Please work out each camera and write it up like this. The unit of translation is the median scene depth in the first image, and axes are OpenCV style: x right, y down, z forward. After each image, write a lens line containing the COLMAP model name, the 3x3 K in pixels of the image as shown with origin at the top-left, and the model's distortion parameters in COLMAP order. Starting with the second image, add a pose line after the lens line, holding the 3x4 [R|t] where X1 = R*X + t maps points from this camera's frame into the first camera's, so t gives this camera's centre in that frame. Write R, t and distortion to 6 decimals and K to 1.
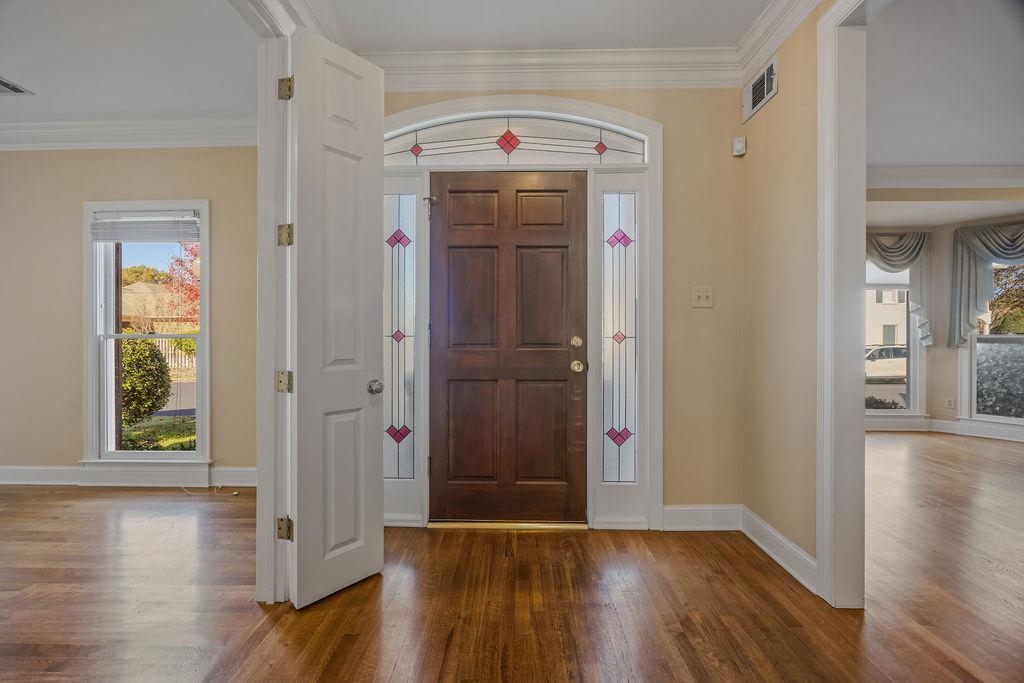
lens RADIAL K [[402.9, 0, 510.0], [0, 402.9, 334.9], [0, 0, 1]] dist [-0.000542, -0.000132]
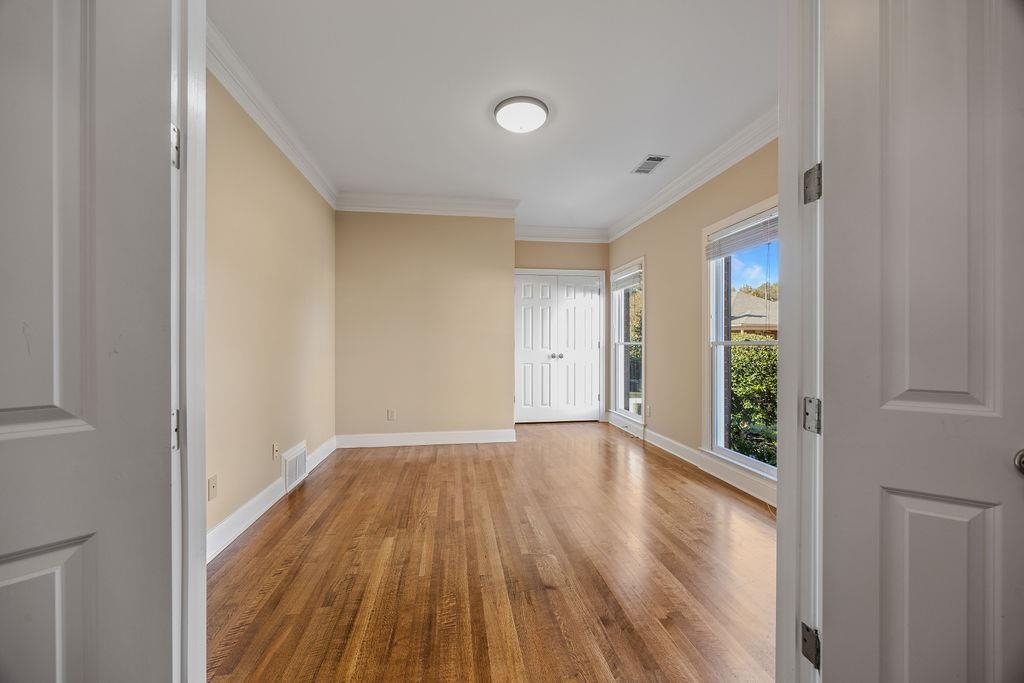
lens RADIAL K [[391.6, 0, 509.3], [0, 391.6, 340.6], [0, 0, 1]] dist [-0.001888, -0.000137]
pose [[0.164818, -0.002258, -0.986321, -0.018847], [-0.002019, 0.999995, -0.002627, 0.001259], [0.986322, 0.002424, 0.164812, 0.252457]]
